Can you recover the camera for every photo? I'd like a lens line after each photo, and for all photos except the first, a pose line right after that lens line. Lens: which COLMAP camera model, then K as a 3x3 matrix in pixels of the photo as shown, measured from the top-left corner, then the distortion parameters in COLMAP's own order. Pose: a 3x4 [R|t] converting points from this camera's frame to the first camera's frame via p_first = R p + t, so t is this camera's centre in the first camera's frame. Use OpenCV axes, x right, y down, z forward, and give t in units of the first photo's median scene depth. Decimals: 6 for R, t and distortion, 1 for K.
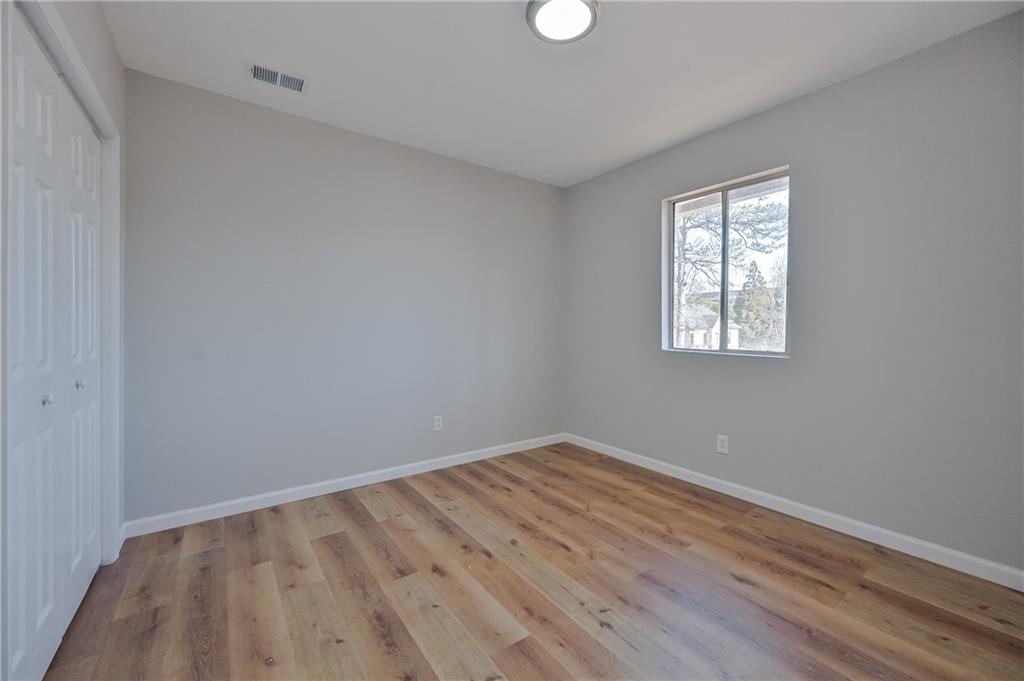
lens RADIAL K [[405.9, 0, 503.3], [0, 405.9, 332.5], [0, 0, 1]] dist [0.000609, 0.001171]
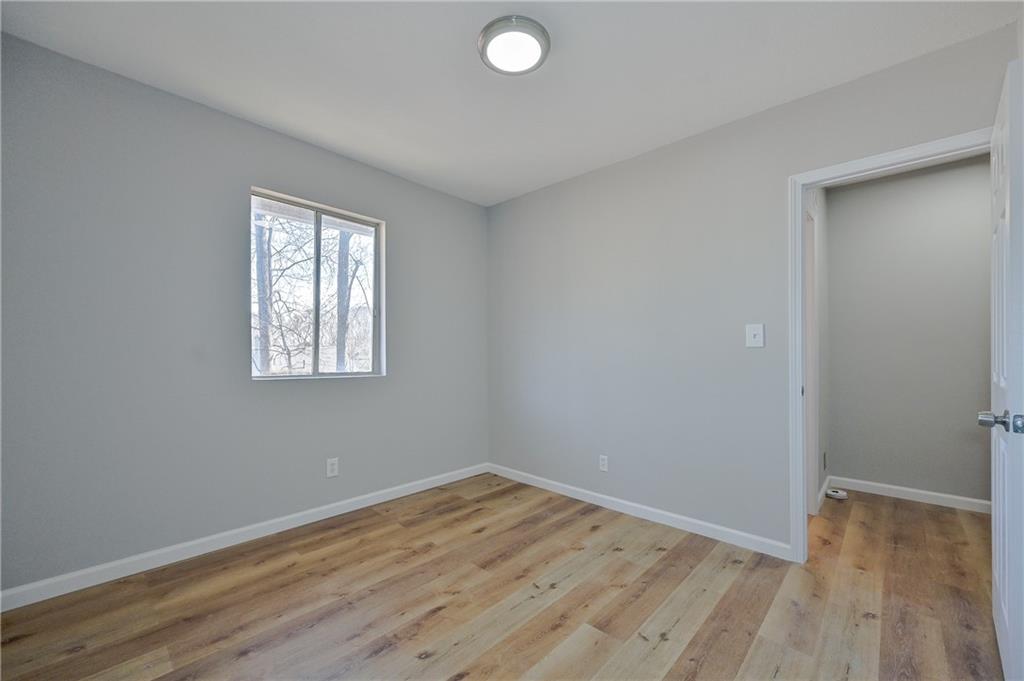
lens RADIAL K [[405.9, 0, 523.0], [0, 405.9, 348.1], [0, 0, 1]] dist [0.000609, 0.001171]
pose [[-0.217703, 0.012133, 0.975940, -0.718986], [0.007559, 0.999914, -0.010745, -0.005972], [-0.975986, 0.005038, -0.217776, 1.008438]]
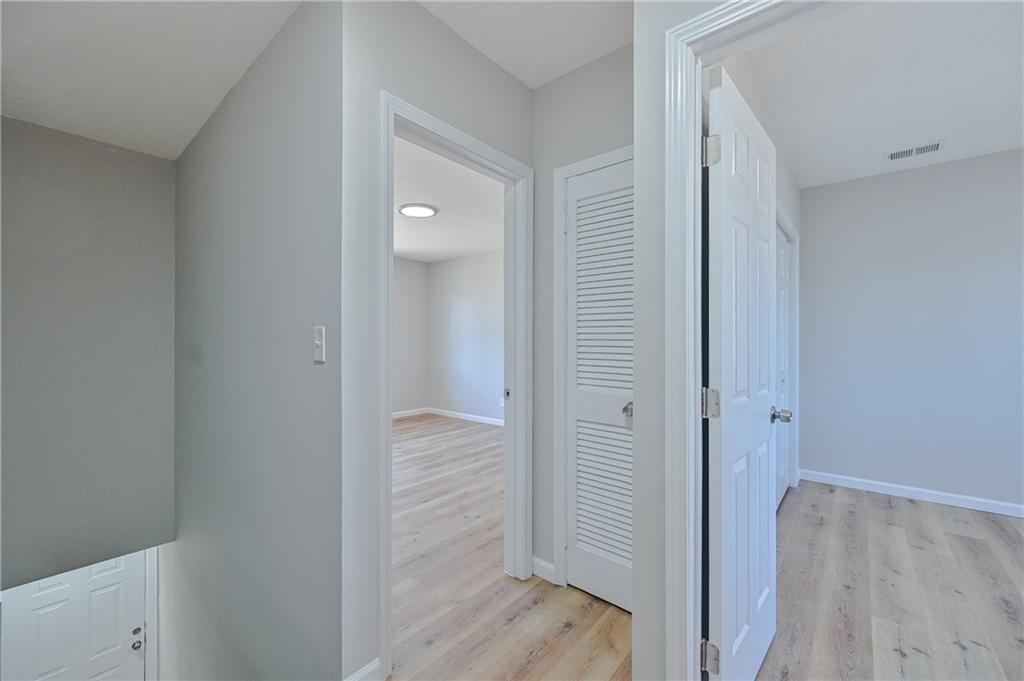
lens RADIAL K [[405.9, 0, 526.5], [0, 405.9, 340.4], [0, 0, 1]] dist [0.000609, 0.001171]
pose [[0.266510, -0.003178, -0.963827, 0.352814], [-0.002792, 0.999988, -0.004069, -0.036807], [0.963828, 0.003776, 0.266498, -0.500086]]
